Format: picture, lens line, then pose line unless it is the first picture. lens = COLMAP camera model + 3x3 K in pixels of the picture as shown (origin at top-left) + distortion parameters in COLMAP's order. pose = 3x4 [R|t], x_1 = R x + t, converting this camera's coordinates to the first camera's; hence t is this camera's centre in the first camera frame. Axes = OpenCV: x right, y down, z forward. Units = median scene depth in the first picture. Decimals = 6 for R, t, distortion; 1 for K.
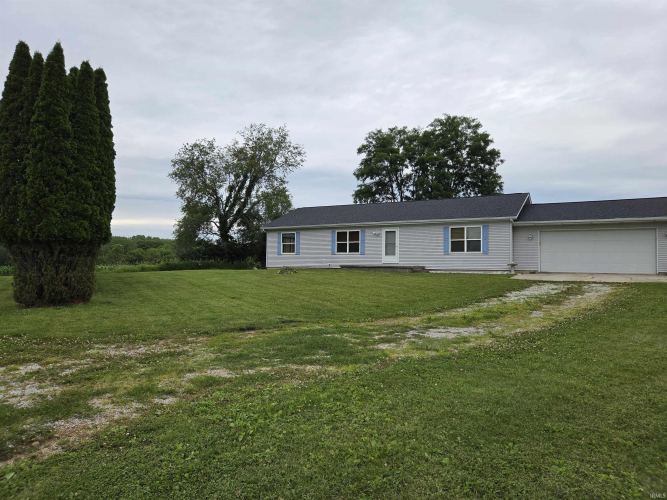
lens RADIAL K [[453.6, 0, 333.5], [0, 453.6, 237.4], [0, 0, 1]] dist [0.062397, -0.056401]
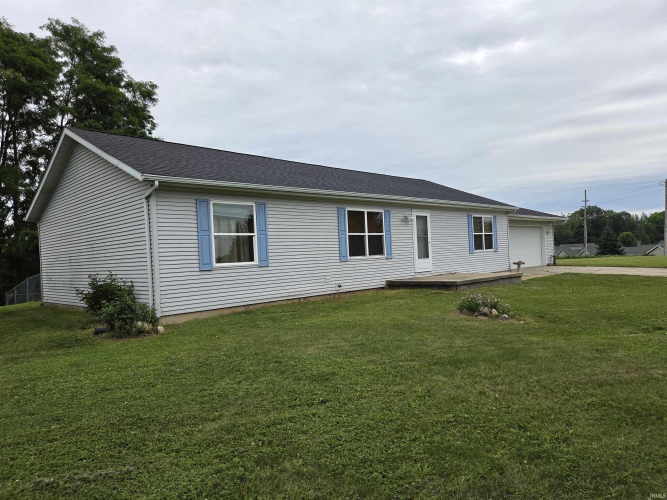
lens RADIAL K [[453.6, 0, 352.7], [0, 453.6, 258.3], [0, 0, 1]] dist [0.062397, -0.056401]
pose [[0.321786, -0.013300, 0.946719, -0.420408], [0.014242, 0.999856, 0.009205, 0.031061], [-0.946705, 0.010521, 0.321929, 0.861864]]
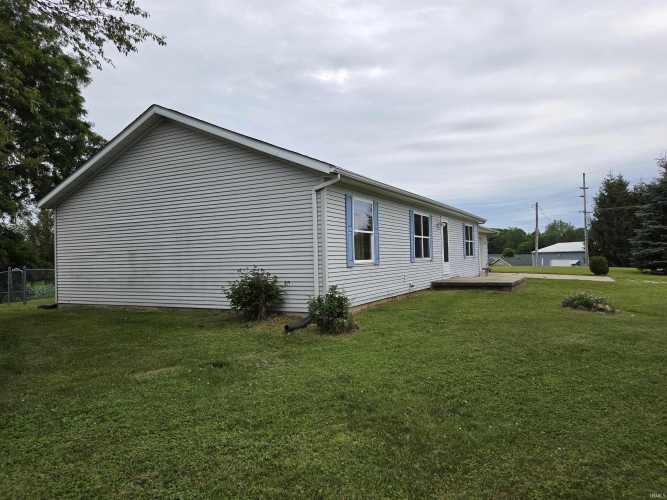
lens RADIAL K [[453.6, 0, 336.1], [0, 453.6, 250.3], [0, 0, 1]] dist [0.062397, -0.056401]
pose [[0.046457, 0.024928, 0.998609, -0.467970], [-0.008415, 0.999663, -0.024562, 0.037816], [-0.998885, -0.007263, 0.046651, 1.070839]]
